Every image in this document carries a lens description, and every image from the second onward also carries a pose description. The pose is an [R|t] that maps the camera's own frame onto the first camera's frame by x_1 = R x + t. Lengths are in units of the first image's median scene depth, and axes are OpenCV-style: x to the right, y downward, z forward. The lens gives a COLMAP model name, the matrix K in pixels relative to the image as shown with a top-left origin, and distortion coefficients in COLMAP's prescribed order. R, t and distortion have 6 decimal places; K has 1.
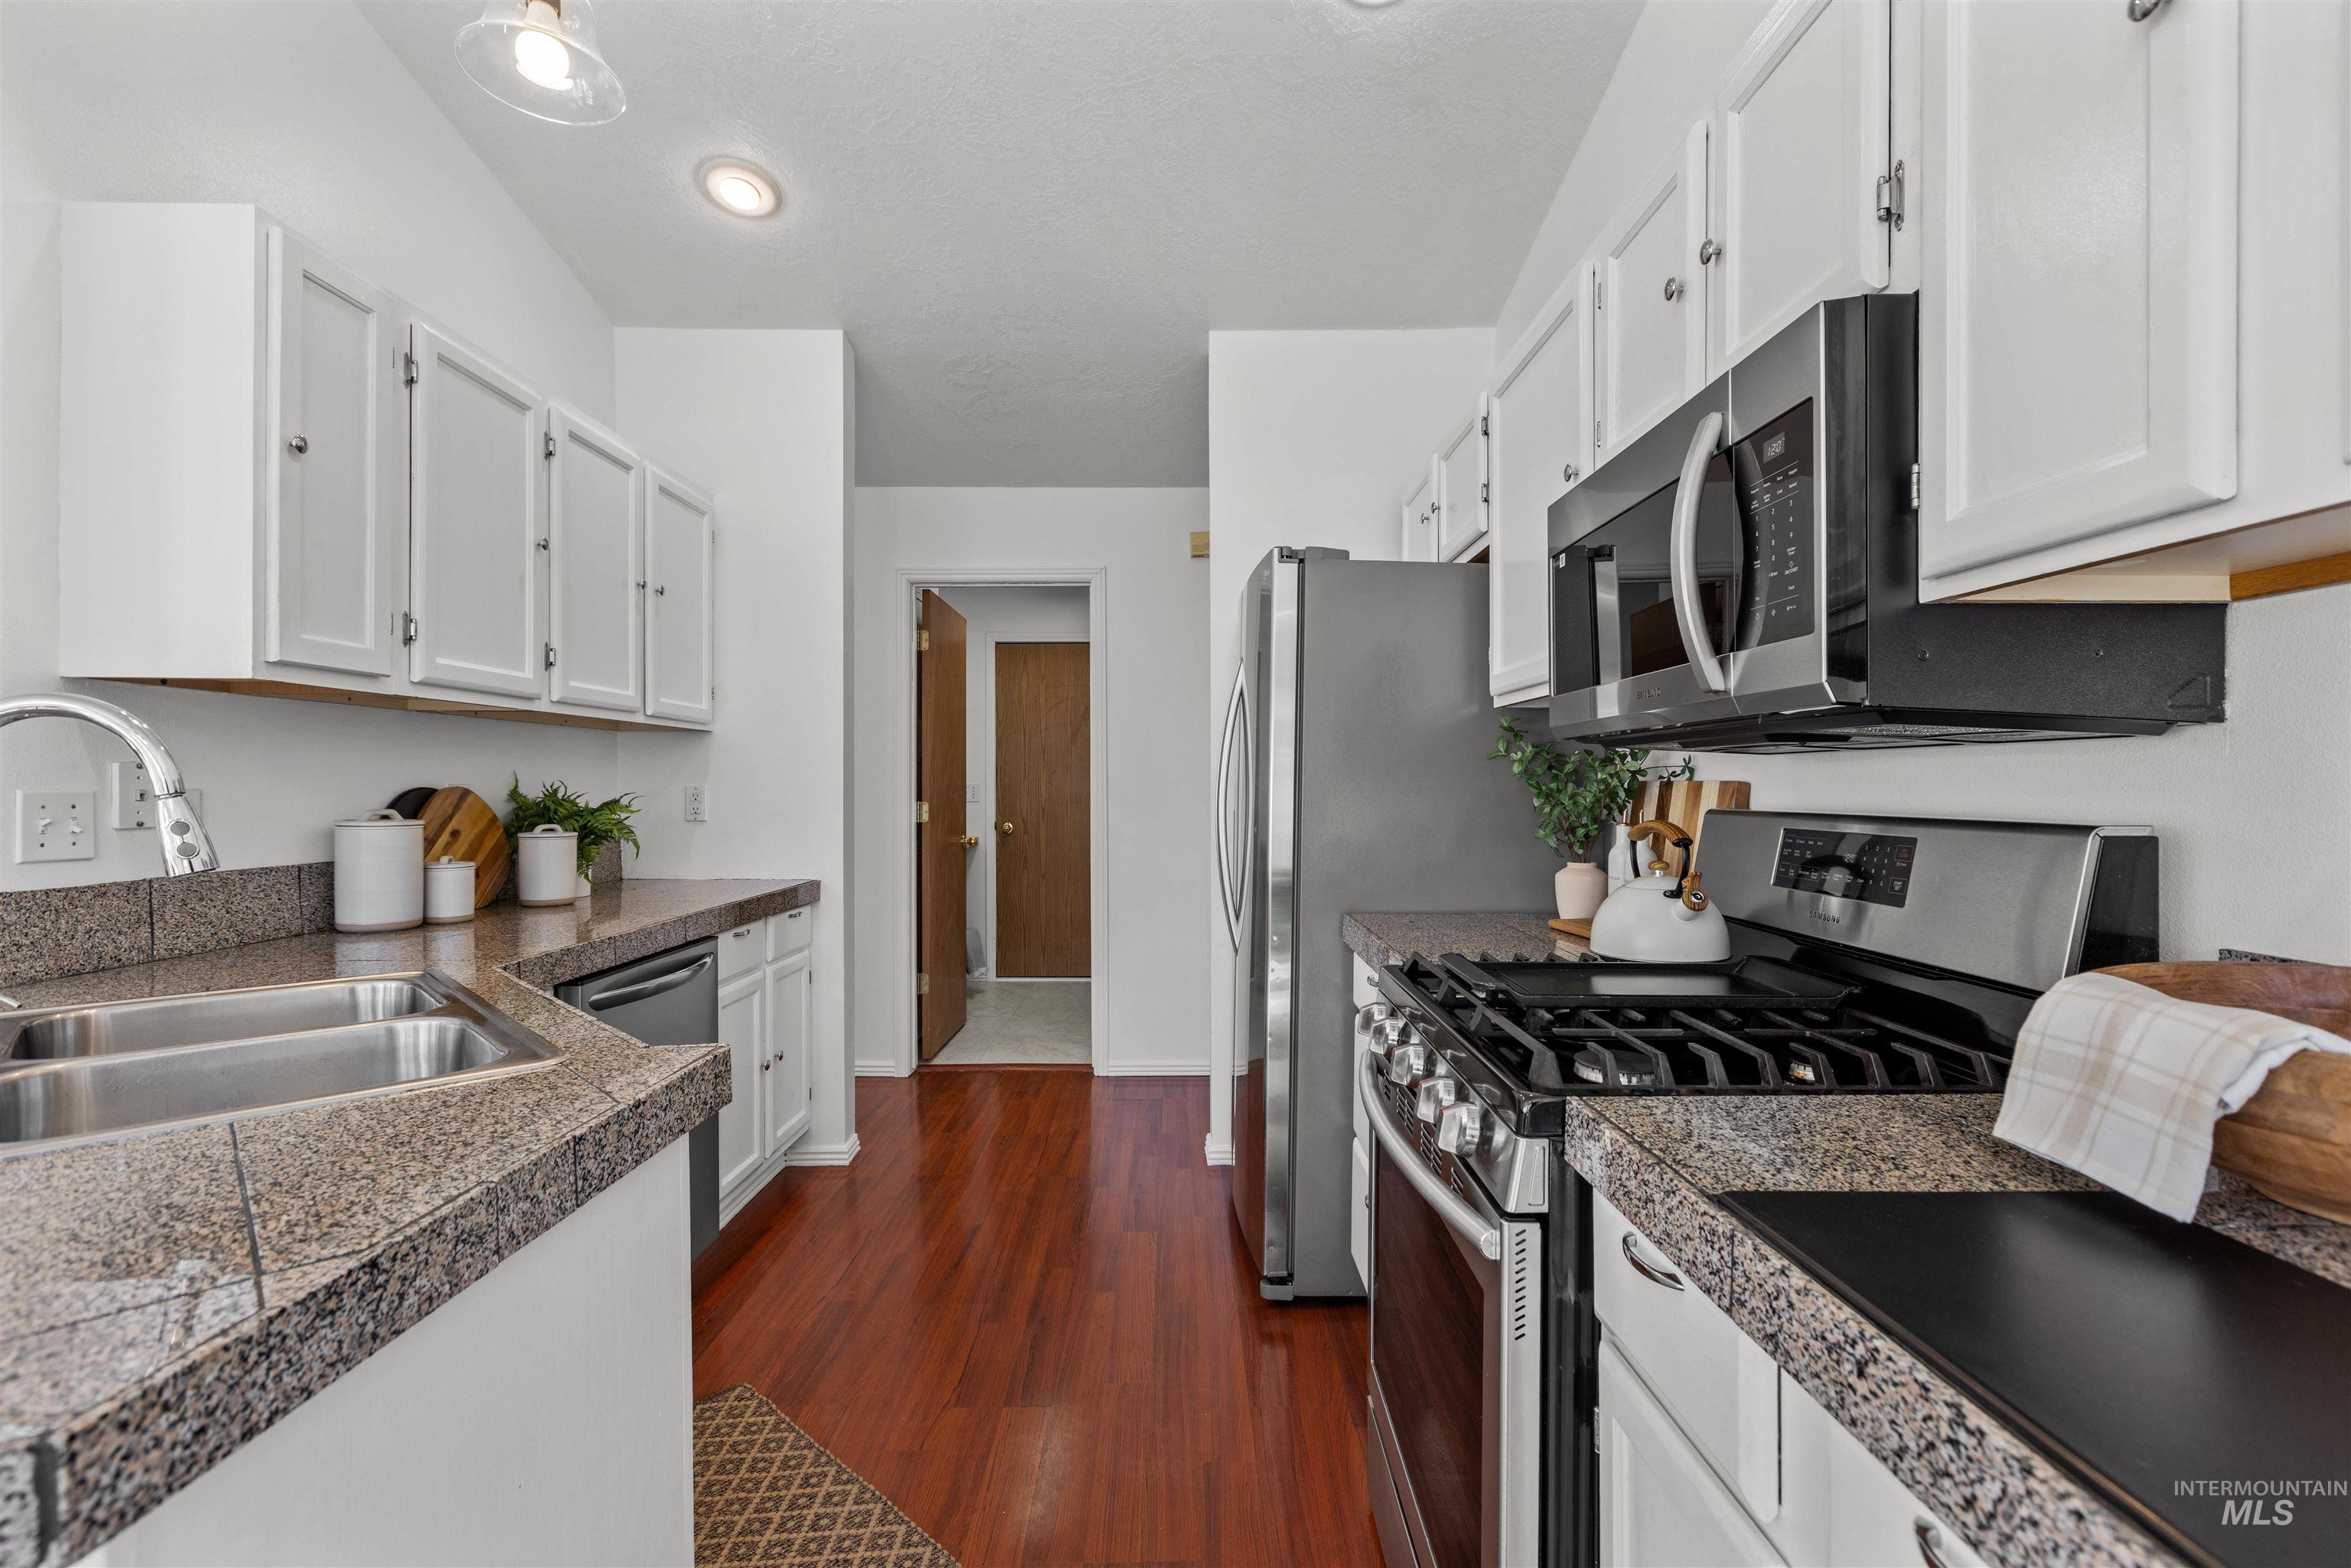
lens RADIAL K [[1050.5, 0, 1170.5], [0, 1050.5, 784.6], [0, 0, 1]] dist [0.002360, -0.001643]
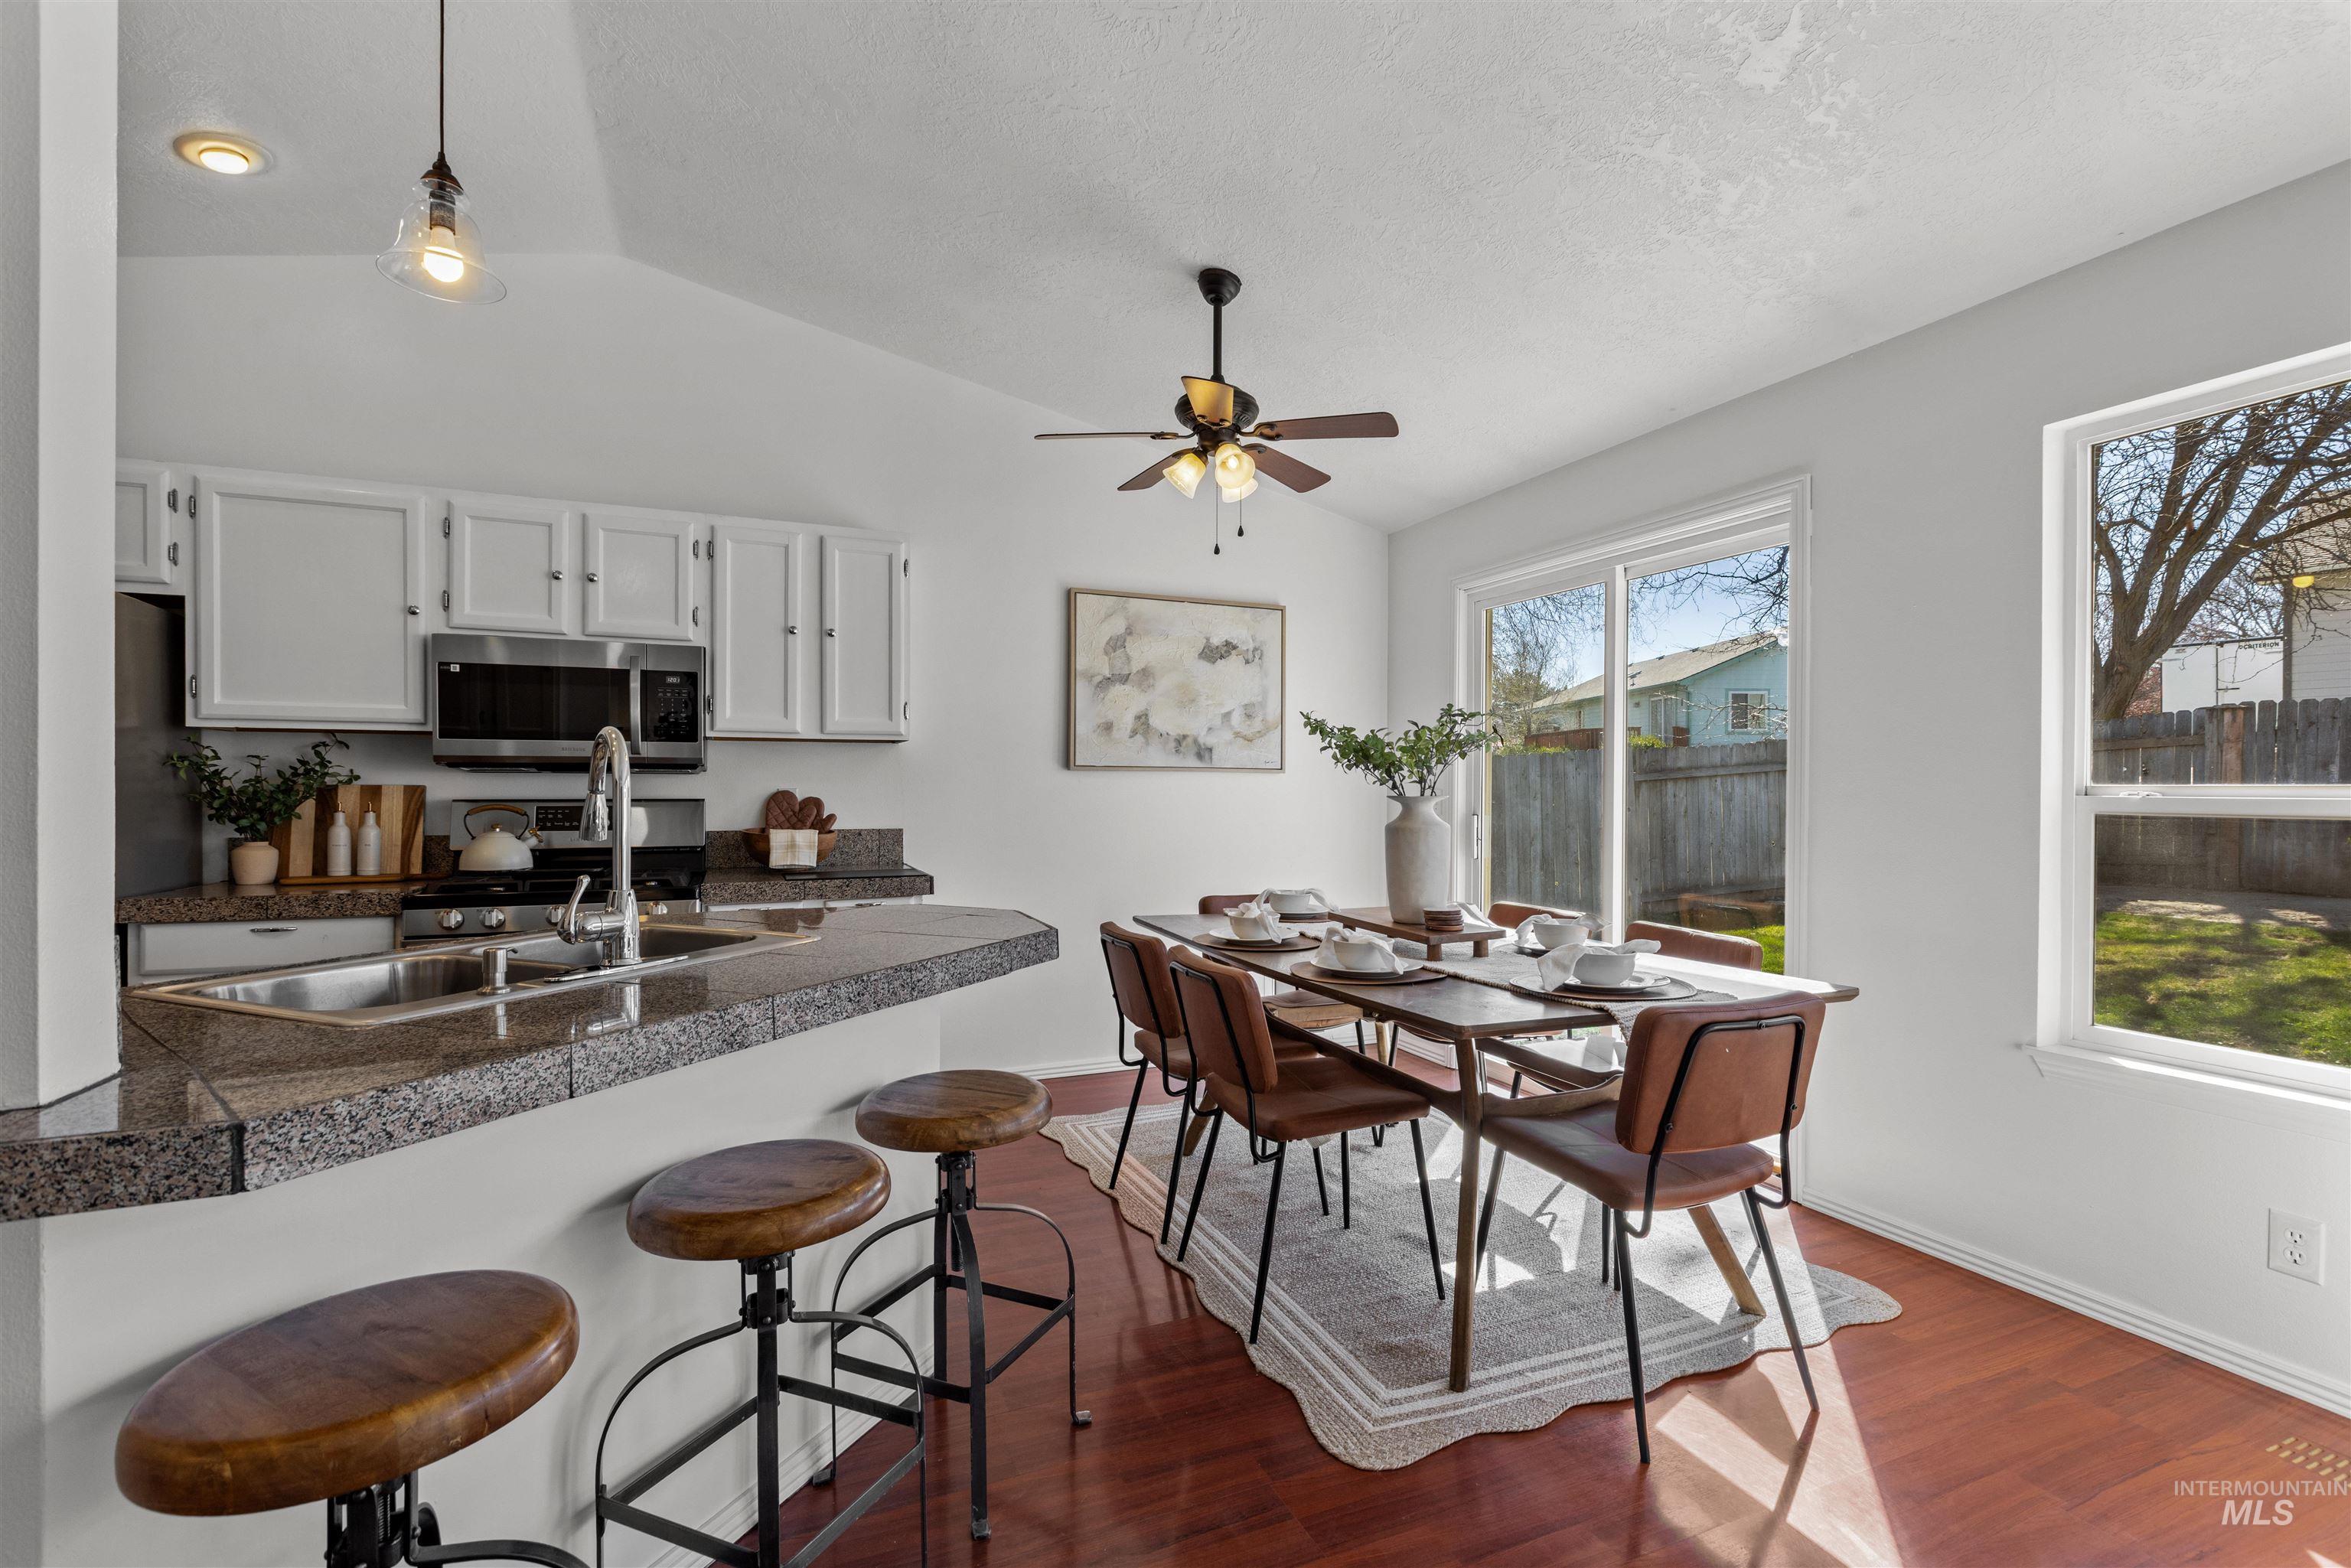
lens RADIAL K [[1050.5, 0, 1185.7], [0, 1050.5, 788.1], [0, 0, 1]] dist [0.002360, -0.001643]
pose [[-0.390874, 0.001112, 0.920443, -1.874532], [-0.002709, 0.999994, -0.002358, 0.002905], [-0.920440, -0.003415, -0.390869, 0.530426]]
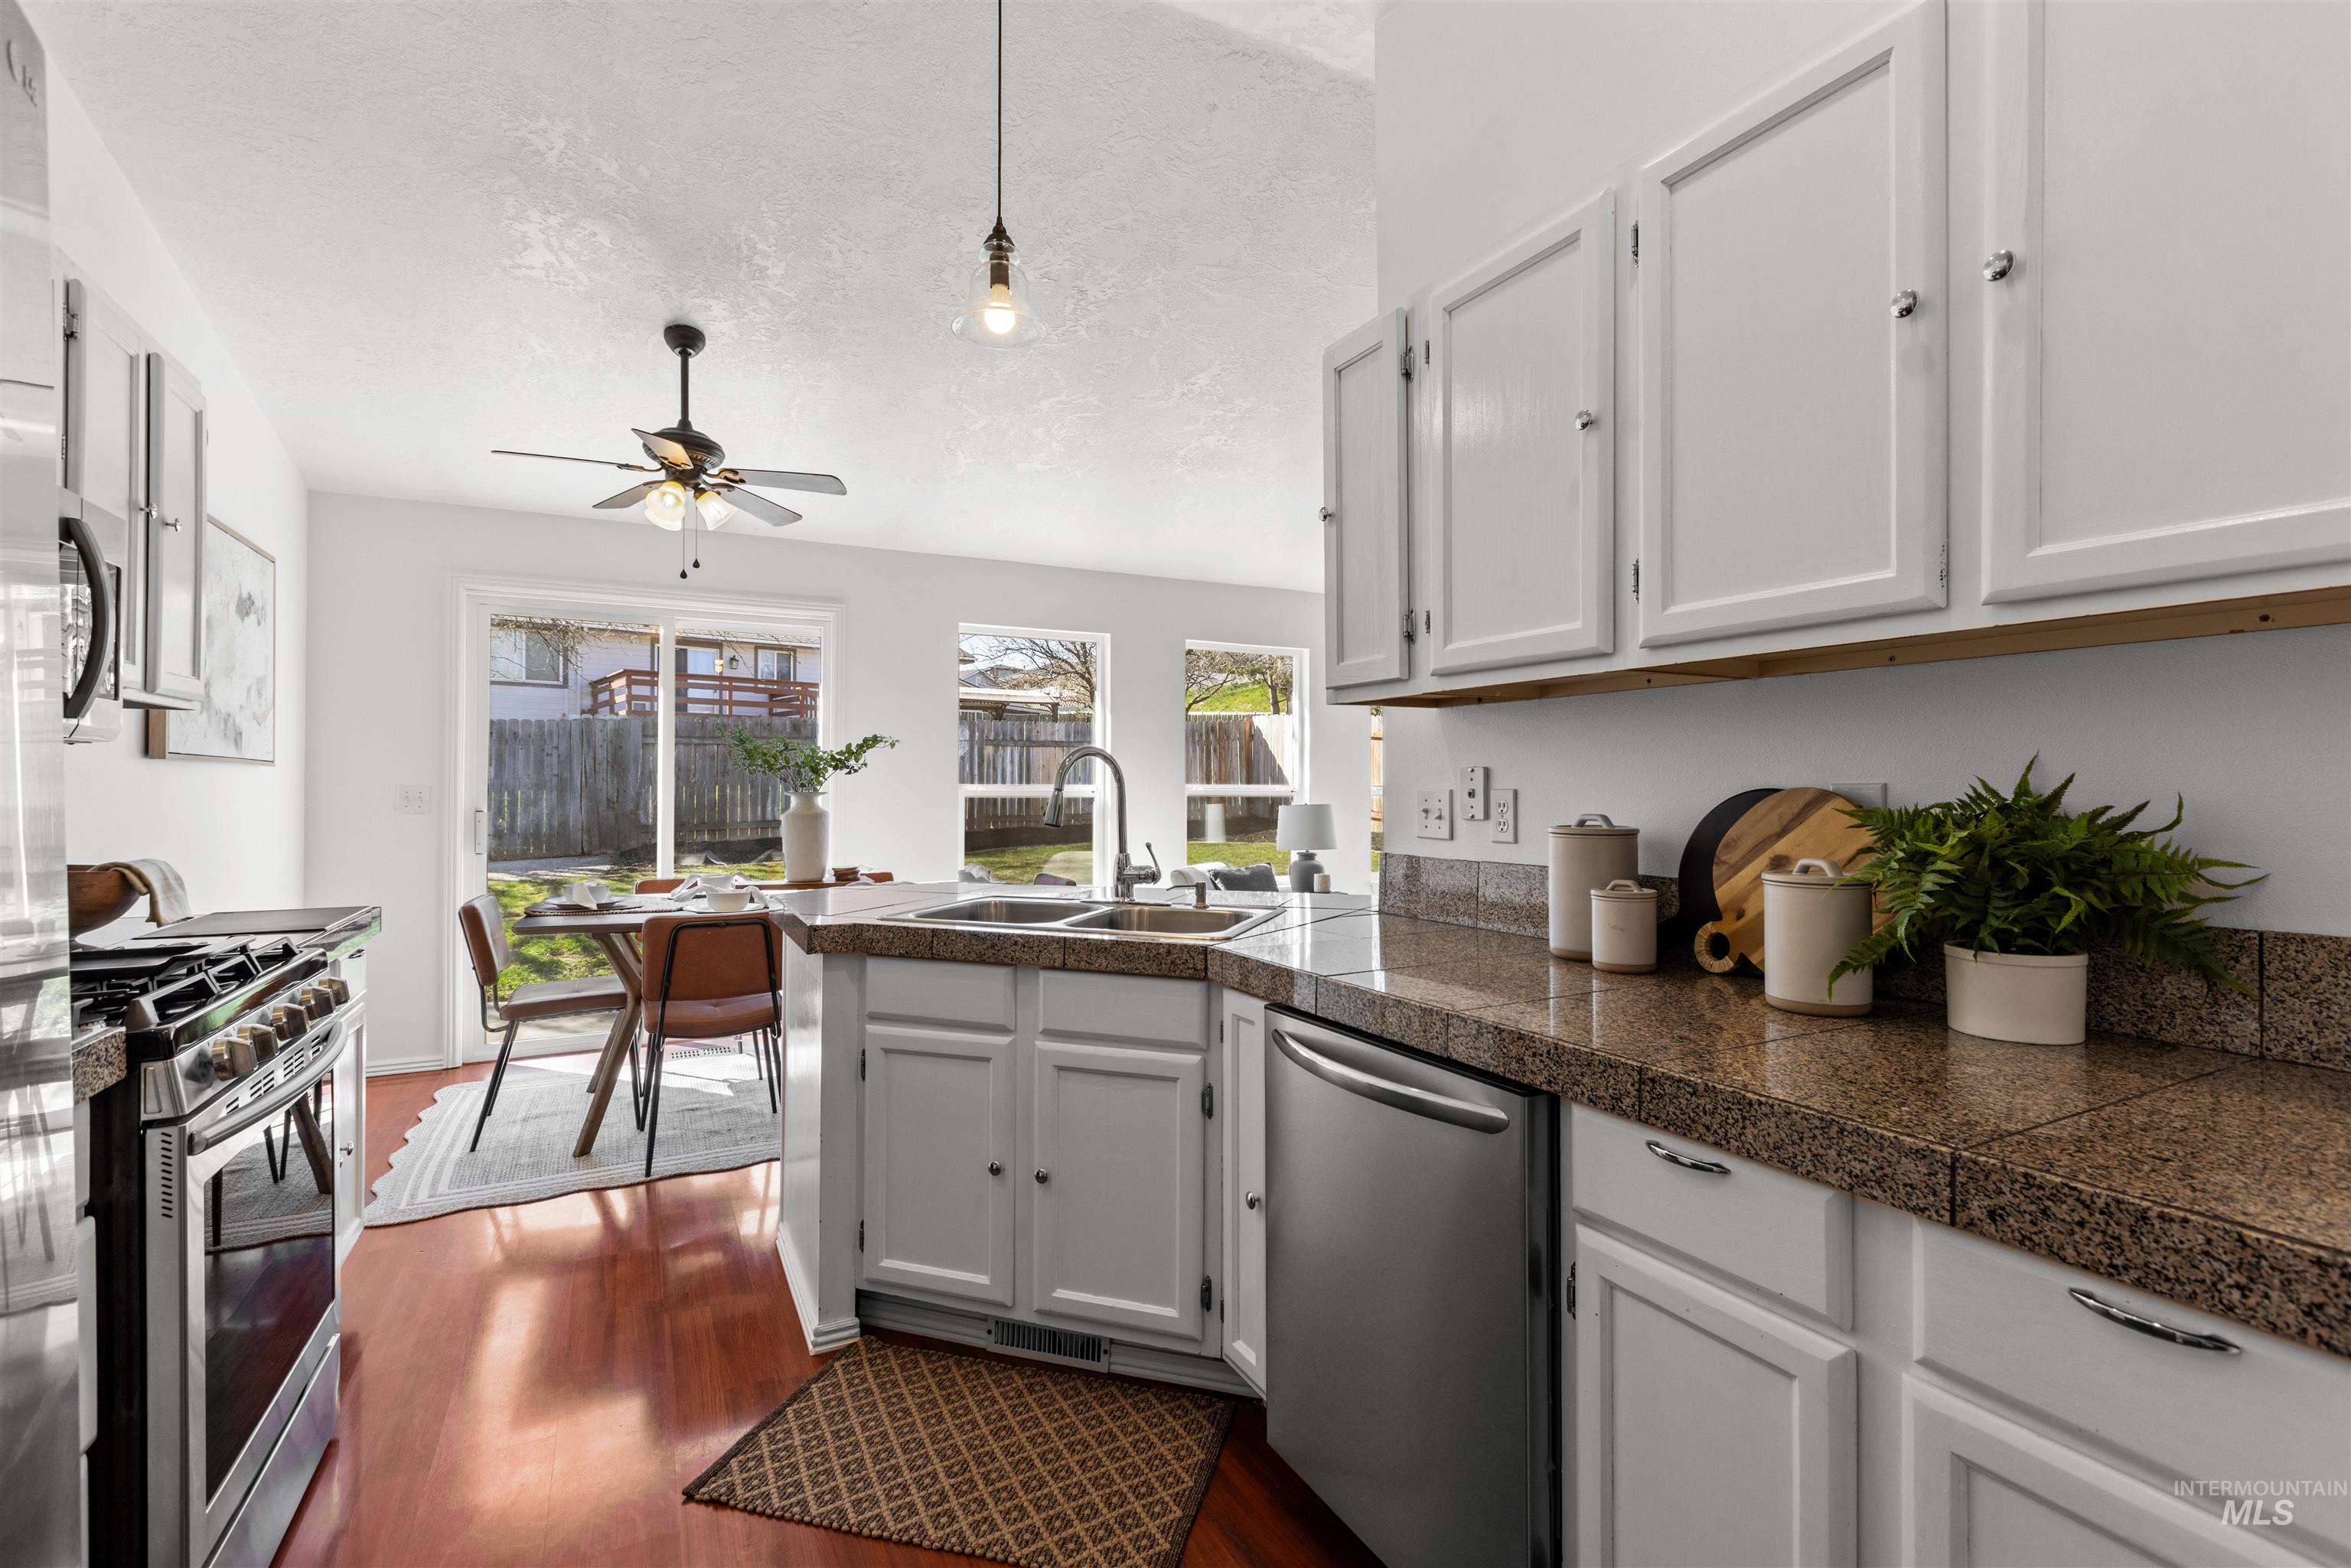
lens RADIAL K [[1050.5, 0, 1182.0], [0, 1050.5, 783.1], [0, 0, 1]] dist [0.002360, -0.001643]
pose [[-0.888311, -0.000967, -0.459241, -0.099438], [0.001005, 0.999991, -0.004049, 0.002266], [0.459241, -0.004058, -0.888302, 2.073321]]
